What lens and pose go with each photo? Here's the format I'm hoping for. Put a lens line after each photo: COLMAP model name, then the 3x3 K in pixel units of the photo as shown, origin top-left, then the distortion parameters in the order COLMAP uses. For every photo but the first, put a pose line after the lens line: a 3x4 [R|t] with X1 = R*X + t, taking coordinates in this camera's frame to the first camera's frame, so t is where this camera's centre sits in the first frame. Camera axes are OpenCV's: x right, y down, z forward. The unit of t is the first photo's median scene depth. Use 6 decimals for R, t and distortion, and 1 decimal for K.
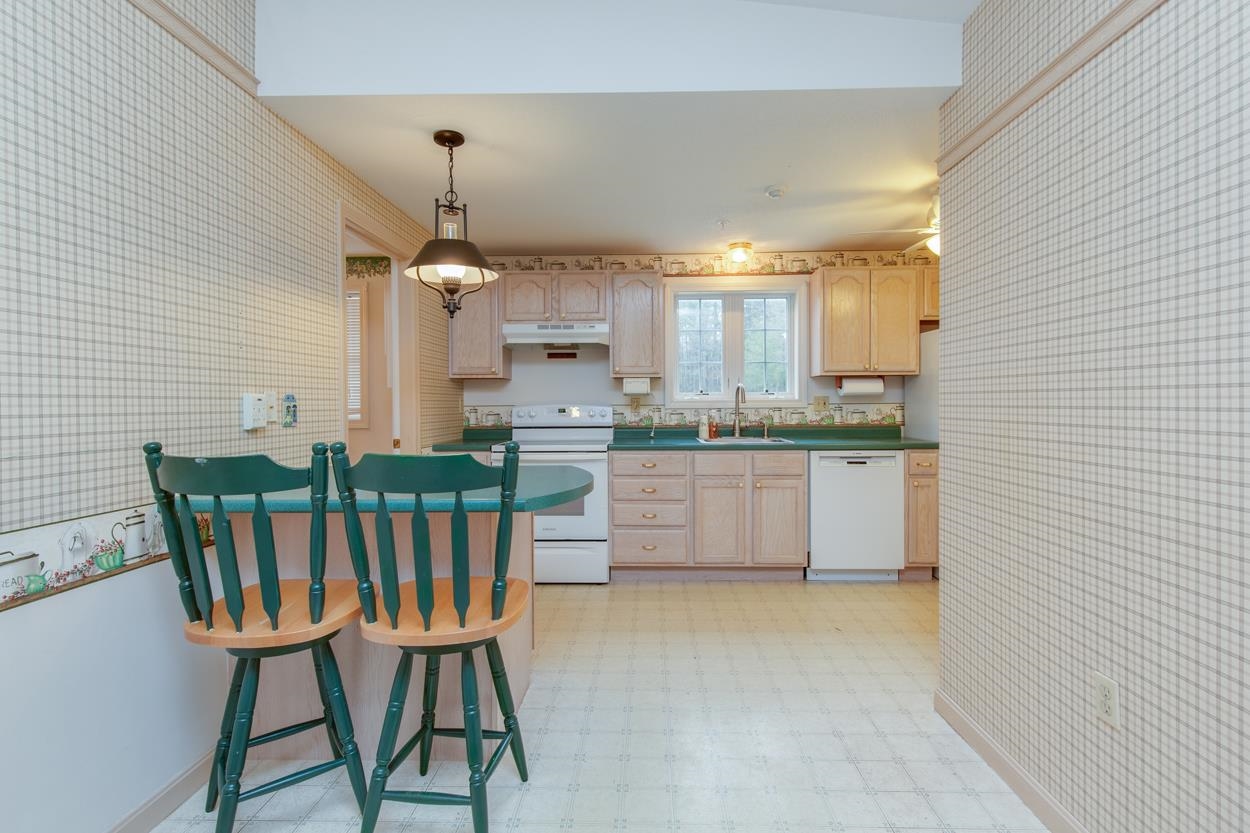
lens RADIAL K [[577.7, 0, 624.1], [0, 577.7, 405.1], [0, 0, 1]] dist [0.005322, 0.000163]
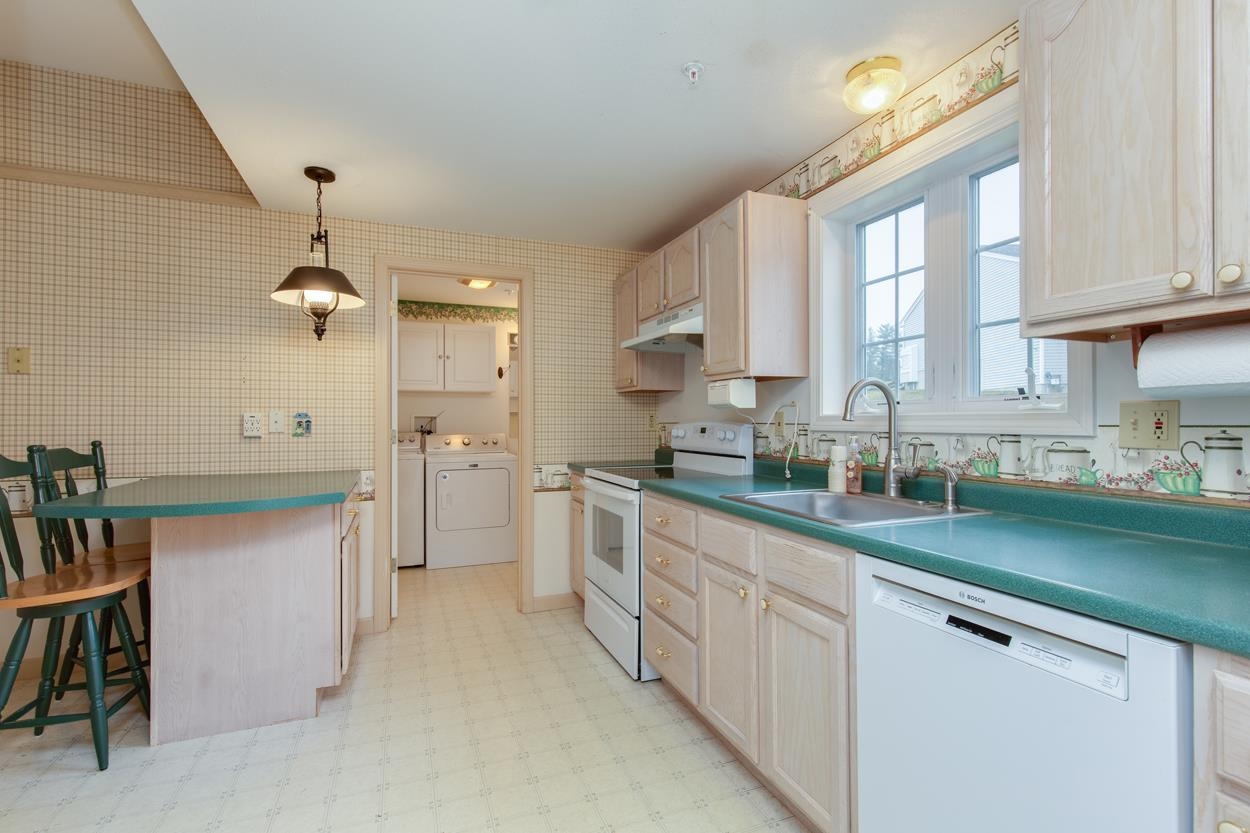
lens RADIAL K [[565.7, 0, 634.7], [0, 565.7, 419.1], [0, 0, 1]] dist [0.002431, 0.000228]
pose [[0.406202, 0.002051, -0.913781, 0.546750], [-0.005719, 0.999984, -0.000298, -0.004286], [0.913765, 0.005347, 0.406207, 0.673246]]
